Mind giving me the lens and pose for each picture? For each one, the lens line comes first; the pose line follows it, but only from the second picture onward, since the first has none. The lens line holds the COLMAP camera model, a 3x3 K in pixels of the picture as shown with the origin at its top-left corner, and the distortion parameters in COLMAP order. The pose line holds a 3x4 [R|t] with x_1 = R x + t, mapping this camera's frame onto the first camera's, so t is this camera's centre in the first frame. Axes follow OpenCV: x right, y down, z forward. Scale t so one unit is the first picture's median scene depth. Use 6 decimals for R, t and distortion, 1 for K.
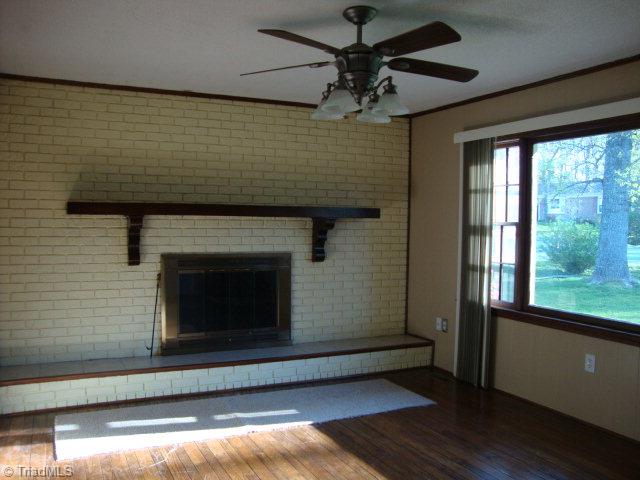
lens RADIAL K [[571.7, 0, 320.0], [0, 571.7, 240.0], [0, 0, 1]] dist [-0.118942, 0.019101]
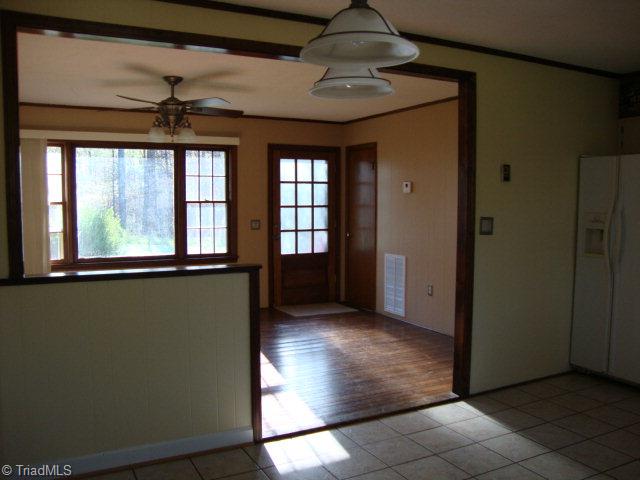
lens RADIAL K [[571.7, 0, 320.0], [0, 571.7, 240.0], [0, 0, 1]] dist [-0.118942, 0.019101]
pose [[-0.031866, -0.086727, 0.995722, -1.093189], [0.031016, 0.995663, 0.087714, -0.040178], [-0.999011, 0.033678, -0.029037, 0.416022]]
